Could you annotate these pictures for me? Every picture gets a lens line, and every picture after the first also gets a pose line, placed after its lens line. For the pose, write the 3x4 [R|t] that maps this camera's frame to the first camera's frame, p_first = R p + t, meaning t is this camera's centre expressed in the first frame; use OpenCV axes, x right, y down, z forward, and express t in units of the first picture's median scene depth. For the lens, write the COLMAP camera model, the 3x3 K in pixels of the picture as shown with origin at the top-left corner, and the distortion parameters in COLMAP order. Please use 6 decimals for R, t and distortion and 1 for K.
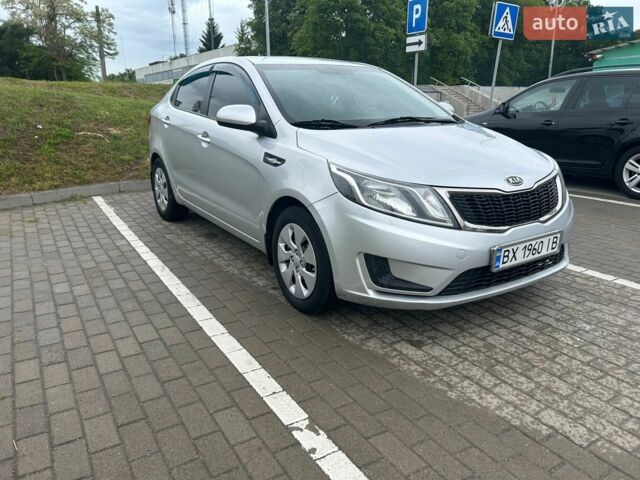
lens RADIAL K [[481.5, 0, 323.6], [0, 481.5, 236.5], [0, 0, 1]] dist [0.050659, -0.054732]
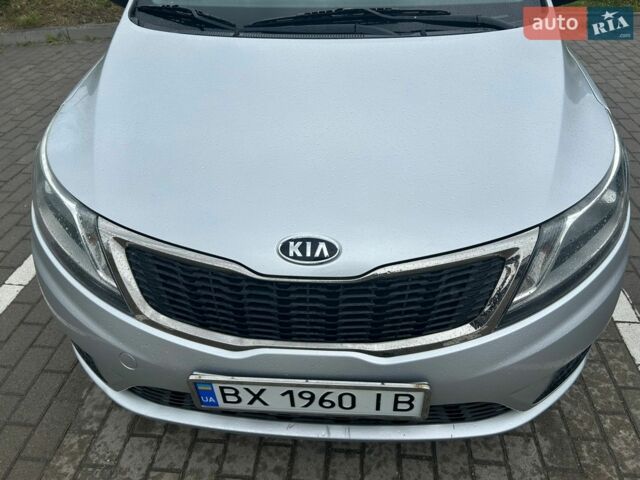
lens RADIAL K [[481.5, 0, 323.6], [0, 481.5, 236.5], [0, 0, 1]] dist [0.050659, -0.054732]
pose [[0.795545, 0.350149, -0.494474, 0.517757], [-0.149070, 0.904132, 0.400403, -0.251404], [0.587270, -0.244827, 0.771475, 0.591573]]
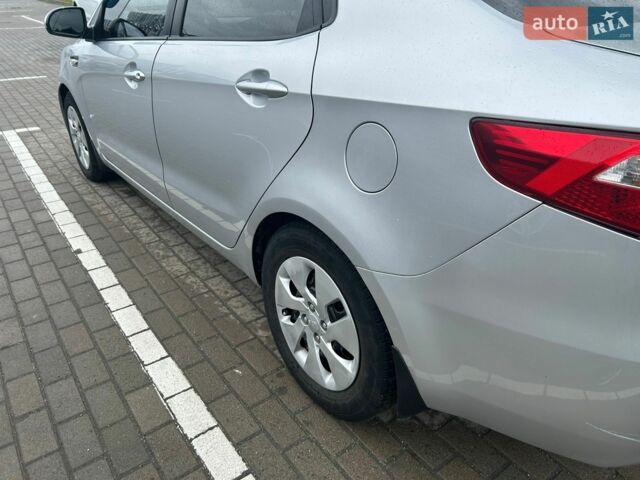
lens RADIAL K [[482.2, 0, 318.5], [0, 482.2, 242.3], [0, 0, 1]] dist [0.052528, -0.058416]
pose [[-0.997038, 0.042380, -0.064176, -0.038819], [-0.013545, 0.724659, 0.688974, -0.679550], [0.075704, 0.687803, -0.721939, 2.324135]]
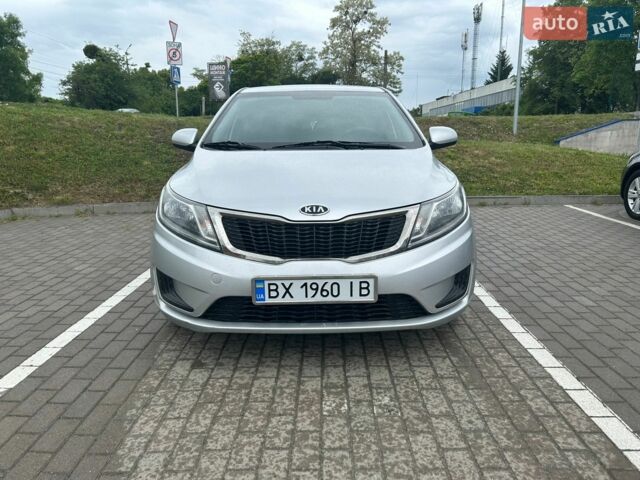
lens RADIAL K [[481.5, 0, 323.6], [0, 481.5, 236.5], [0, 0, 1]] dist [0.050659, -0.054732]
pose [[0.845698, 0.108733, -0.522468, 0.747278], [-0.141392, 0.989689, -0.022897, -0.041654], [0.514591, 0.093237, 0.852351, 0.225895]]
